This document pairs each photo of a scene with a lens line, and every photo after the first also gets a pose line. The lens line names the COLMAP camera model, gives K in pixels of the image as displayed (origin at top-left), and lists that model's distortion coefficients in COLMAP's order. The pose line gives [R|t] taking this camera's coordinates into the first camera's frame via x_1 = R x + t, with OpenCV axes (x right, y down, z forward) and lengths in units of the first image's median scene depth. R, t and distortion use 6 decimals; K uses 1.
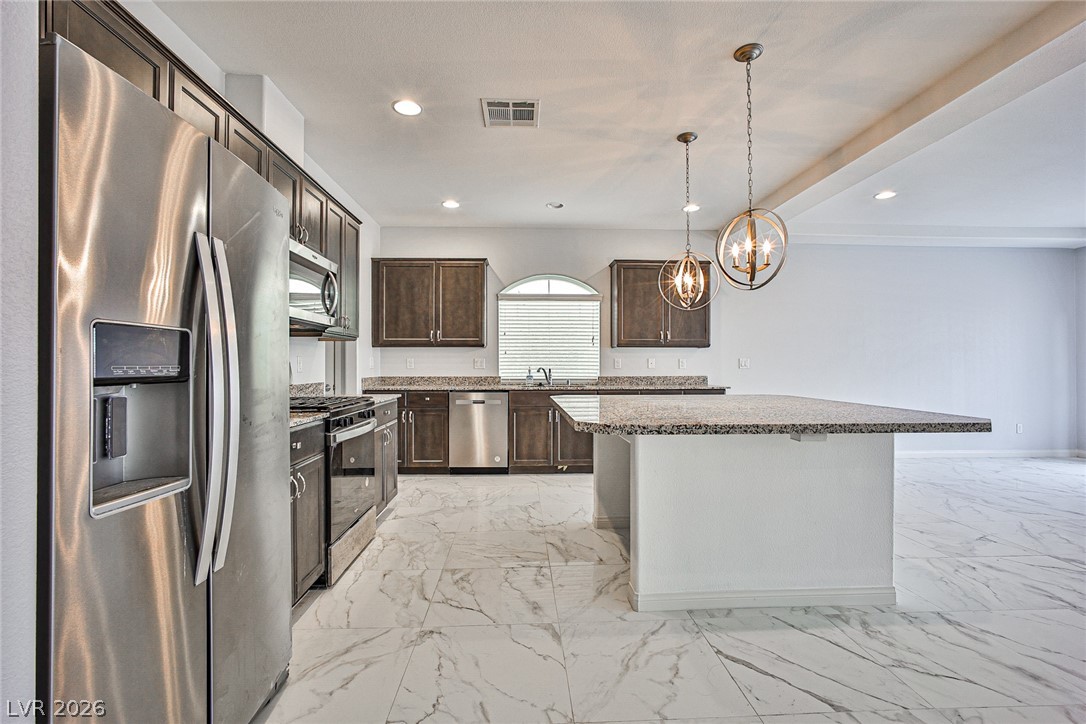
lens RADIAL K [[483.8, 0, 543.2], [0, 483.8, 359.6], [0, 0, 1]] dist [-0.036810, 0.014704]
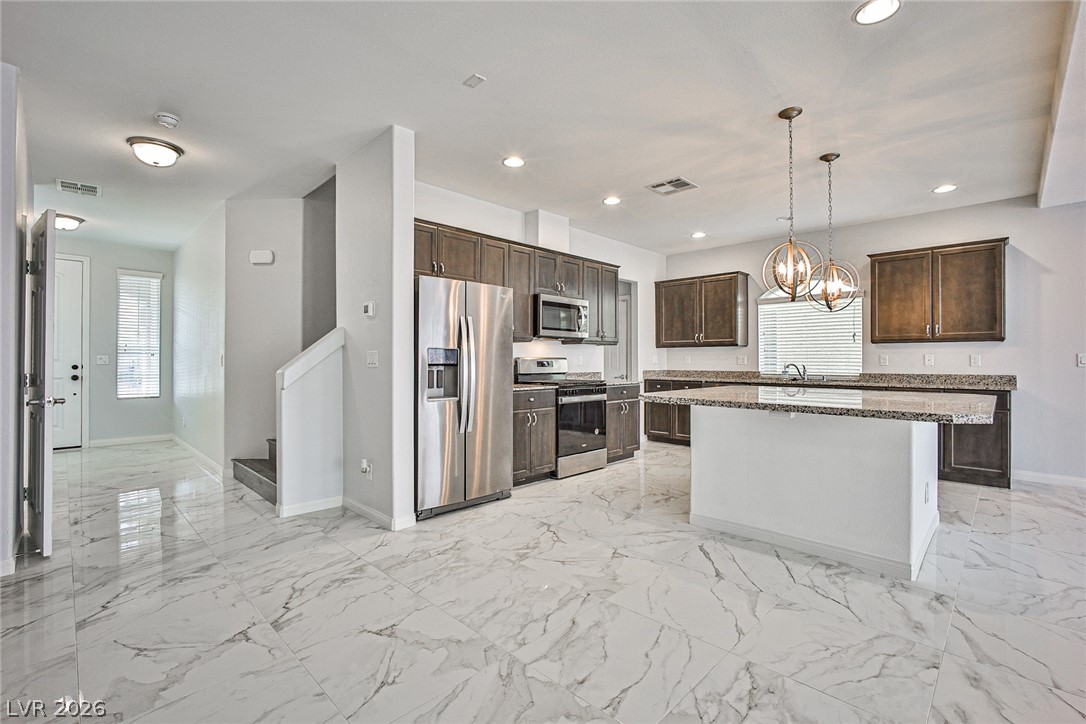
lens RADIAL K [[483.8, 0, 538.0], [0, 483.8, 359.1], [0, 0, 1]] dist [-0.036810, 0.014704]
pose [[0.674716, -0.001848, -0.738075, 0.660705], [0.005503, 0.999982, 0.002527, -0.000472], [0.738057, -0.005767, 0.674714, -0.248783]]
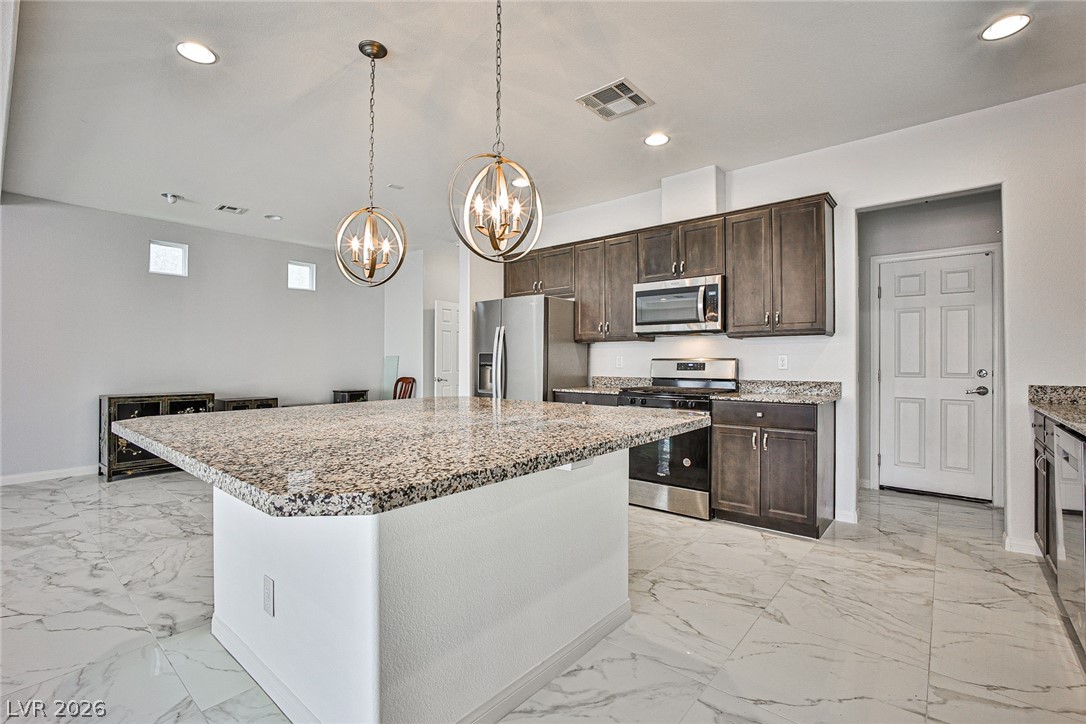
lens RADIAL K [[483.8, 0, 544.1], [0, 483.8, 360.3], [0, 0, 1]] dist [-0.036810, 0.014704]
pose [[-0.682214, -0.003273, -0.731145, 0.664034], [0.006395, 0.999925, -0.010443, 0.014393], [0.731125, -0.011800, -0.682142, 1.410238]]
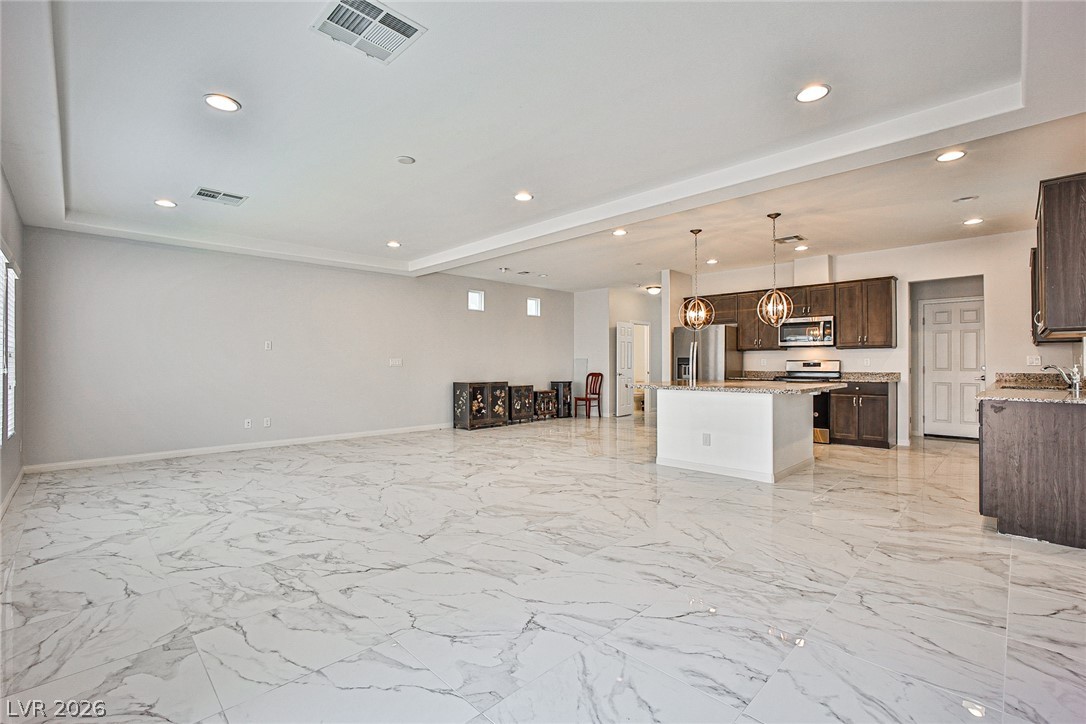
lens RADIAL K [[483.8, 0, 543.5], [0, 483.8, 361.1], [0, 0, 1]] dist [-0.036810, 0.014704]
pose [[-0.741807, -0.001457, -0.670612, 1.893290], [0.007560, 0.999916, -0.010535, 0.017456], [0.670571, -0.012885, -0.741734, 1.646881]]
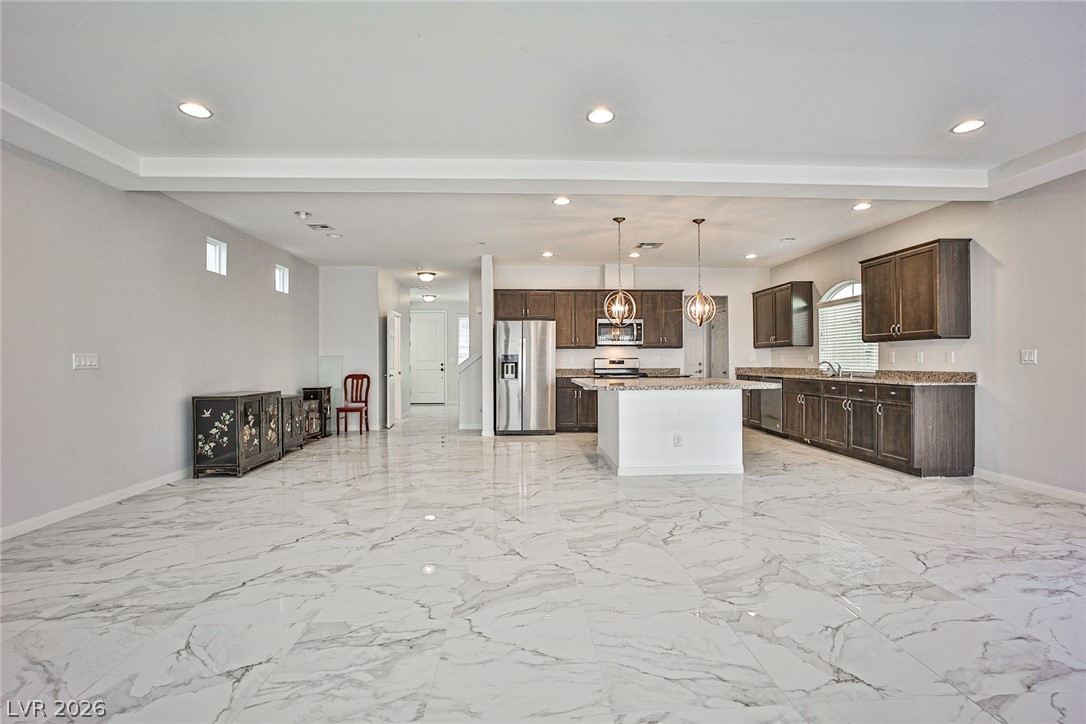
lens RADIAL K [[483.8, 0, 542.8], [0, 483.8, 355.2], [0, 0, 1]] dist [-0.036810, 0.014704]
pose [[0.005175, -0.012084, -0.999914, 1.942023], [0.013598, 0.999835, -0.012012, 0.008334], [0.999894, -0.013535, 0.005339, 0.454436]]
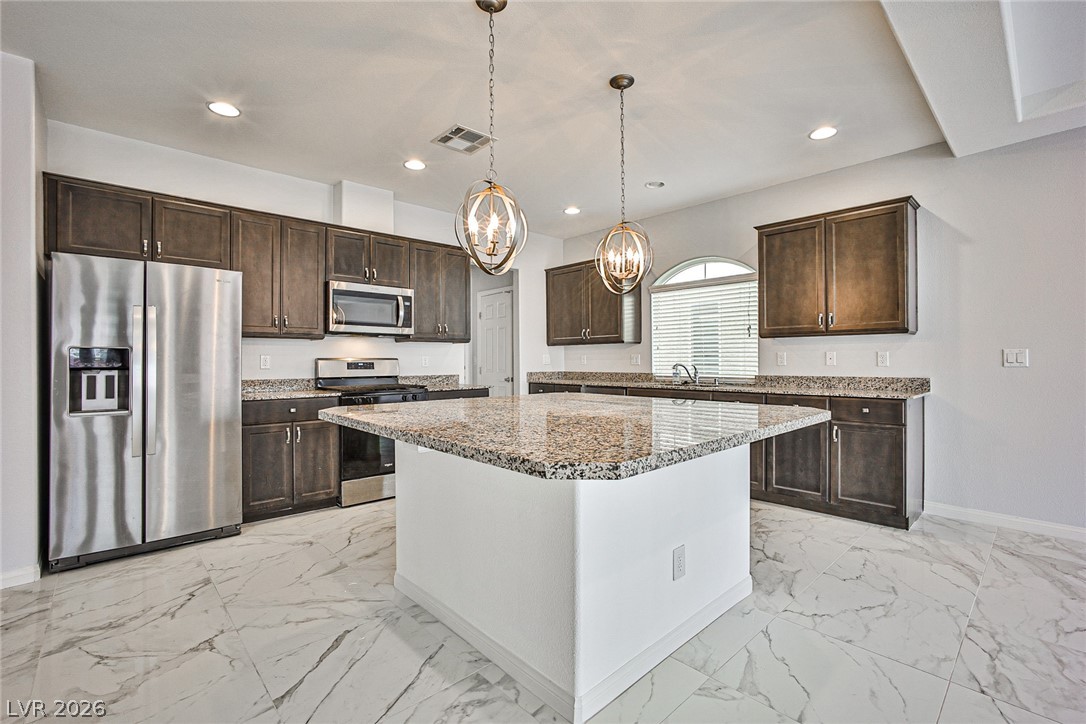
lens RADIAL K [[483.8, 0, 542.2], [0, 483.8, 357.6], [0, 0, 1]] dist [-0.036810, 0.014704]
pose [[0.644658, -0.006916, -0.764439, 0.835182], [0.011041, 0.999939, 0.000264, 0.002816], [0.764391, -0.008610, 0.644696, 0.369214]]
